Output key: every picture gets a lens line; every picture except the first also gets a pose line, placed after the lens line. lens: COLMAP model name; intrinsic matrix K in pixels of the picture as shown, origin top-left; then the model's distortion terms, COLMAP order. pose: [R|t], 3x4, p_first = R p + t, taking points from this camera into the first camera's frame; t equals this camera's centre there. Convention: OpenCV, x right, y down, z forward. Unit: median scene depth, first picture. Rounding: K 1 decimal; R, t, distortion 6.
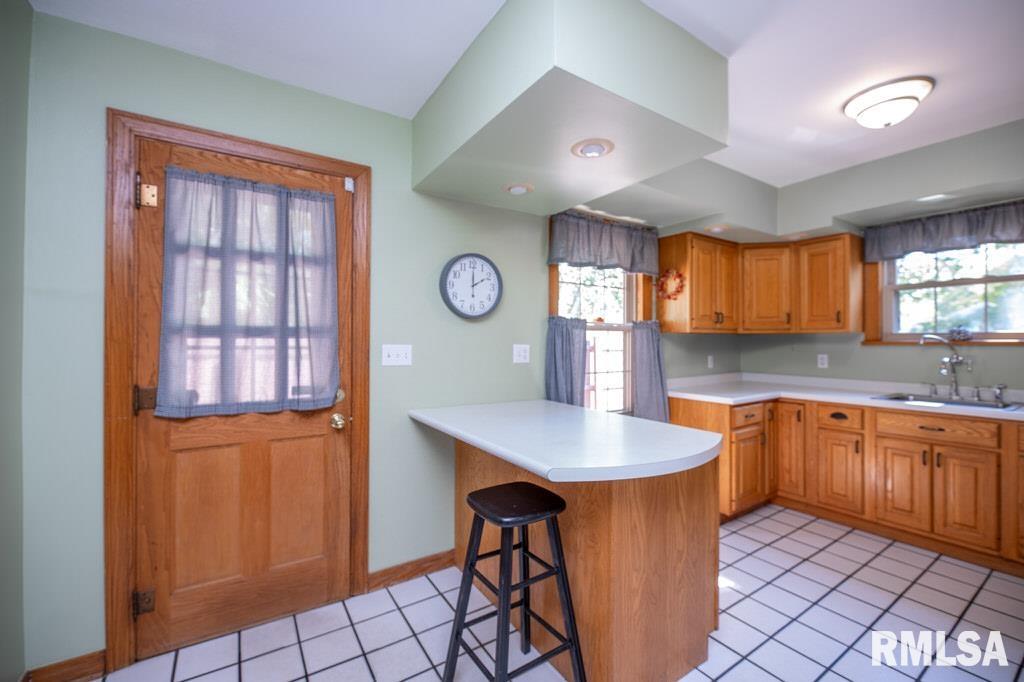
lens RADIAL K [[416.3, 0, 513.8], [0, 416.3, 338.3], [0, 0, 1]] dist [-0.000909, -0.000775]
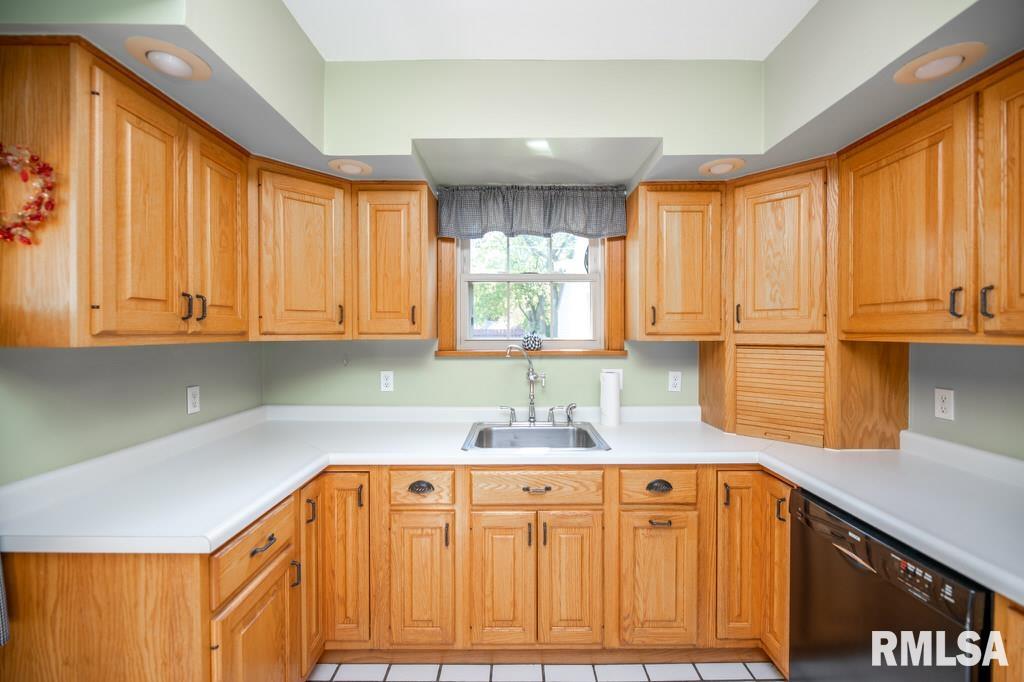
lens RADIAL K [[426.0, 0, 506.5], [0, 426.0, 336.2], [0, 0, 1]] dist [0.000969, -0.005192]
pose [[0.561095, -0.006817, 0.827723, 0.333480], [-0.004641, 0.999924, 0.011382, -0.027959], [-0.827738, -0.010228, 0.561021, 0.531135]]
